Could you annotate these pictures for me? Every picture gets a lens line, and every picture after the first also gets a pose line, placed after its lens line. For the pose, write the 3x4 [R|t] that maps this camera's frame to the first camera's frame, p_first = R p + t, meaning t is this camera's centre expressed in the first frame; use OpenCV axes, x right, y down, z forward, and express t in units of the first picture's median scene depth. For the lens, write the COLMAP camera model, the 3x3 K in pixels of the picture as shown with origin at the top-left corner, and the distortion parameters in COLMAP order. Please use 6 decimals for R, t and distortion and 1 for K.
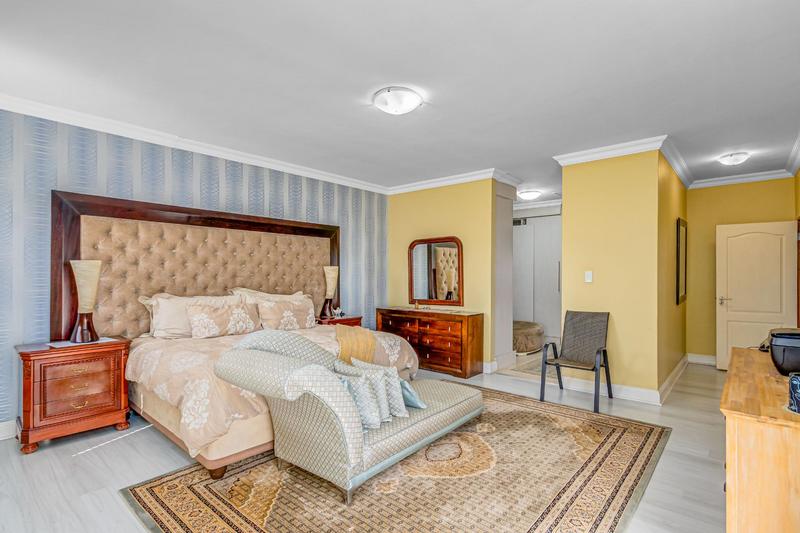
lens RADIAL K [[395.9, 0, 410.3], [0, 395.9, 270.7], [0, 0, 1]] dist [0.001453, -0.000042]
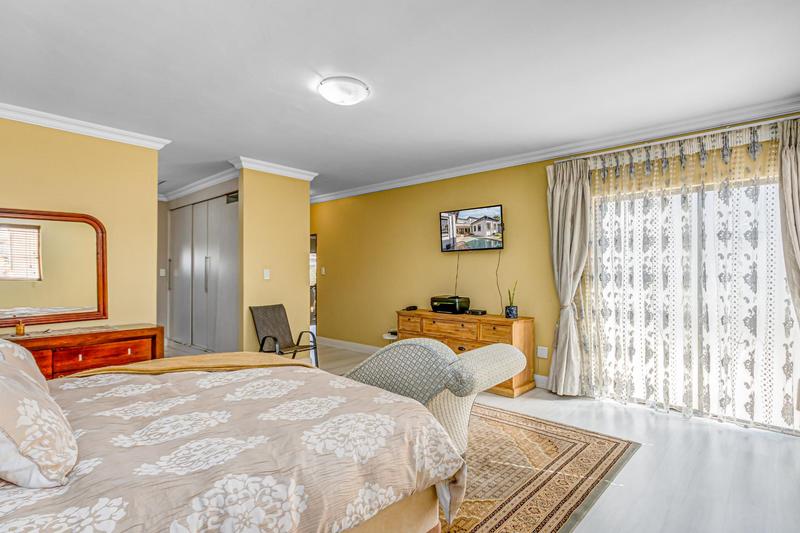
lens RADIAL K [[395.9, 0, 410.3], [0, 395.9, 270.7], [0, 0, 1]] dist [0.001453, -0.000042]
pose [[0.036774, 0.002676, 0.999320, -0.682921], [-0.009447, 0.999953, -0.002330, 0.003250], [-0.999279, -0.009354, 0.036798, 0.559399]]
